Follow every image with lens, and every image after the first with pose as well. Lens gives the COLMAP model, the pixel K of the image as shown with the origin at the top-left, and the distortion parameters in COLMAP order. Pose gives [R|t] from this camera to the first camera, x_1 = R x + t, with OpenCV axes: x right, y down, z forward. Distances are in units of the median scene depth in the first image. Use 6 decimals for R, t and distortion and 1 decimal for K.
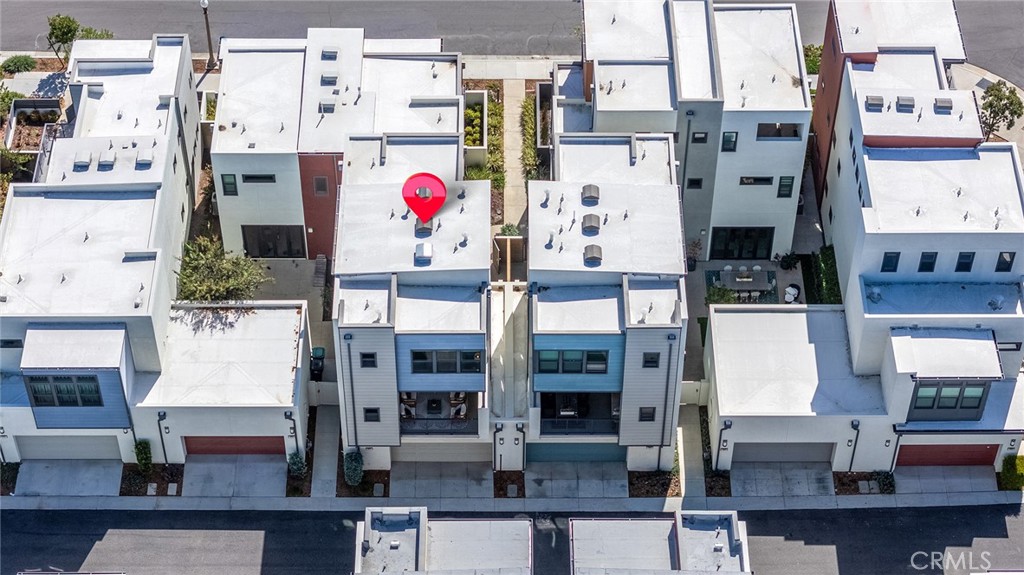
lens RADIAL K [[2070.3, 0, 512.0], [0, 2070.3, 287.5], [0, 0, 1]] dist [-0.041450, 0.624520]
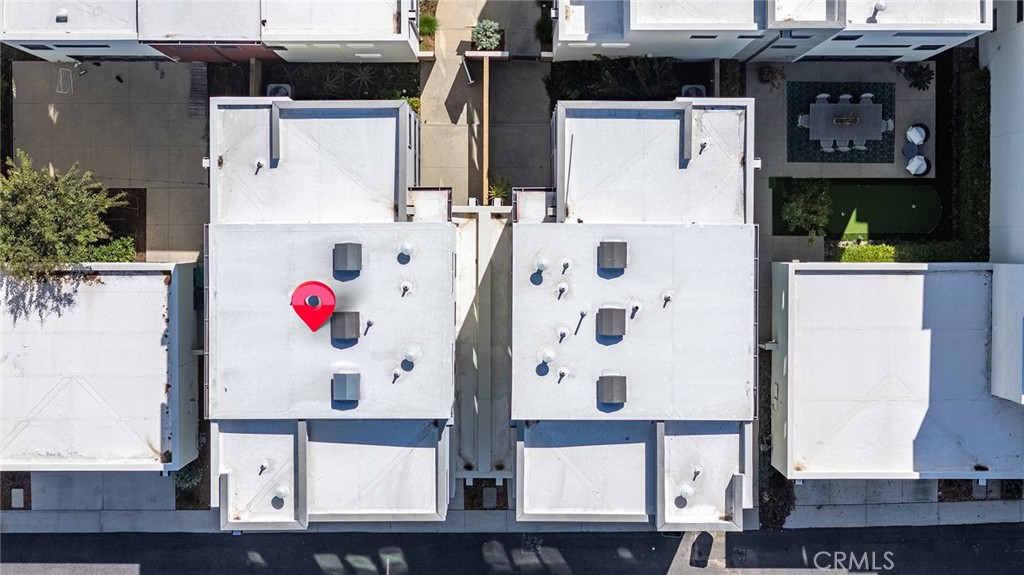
lens RADIAL K [[2070.3, 0, 512.0], [0, 2070.3, 287.5], [0, 0, 1]] dist [-0.041450, 0.624520]
pose [[0.999968, 0.006871, -0.004016, 0.010247], [-0.002186, 0.722371, 0.691502, -0.456286], [0.007652, -0.691471, 0.722363, 0.534161]]
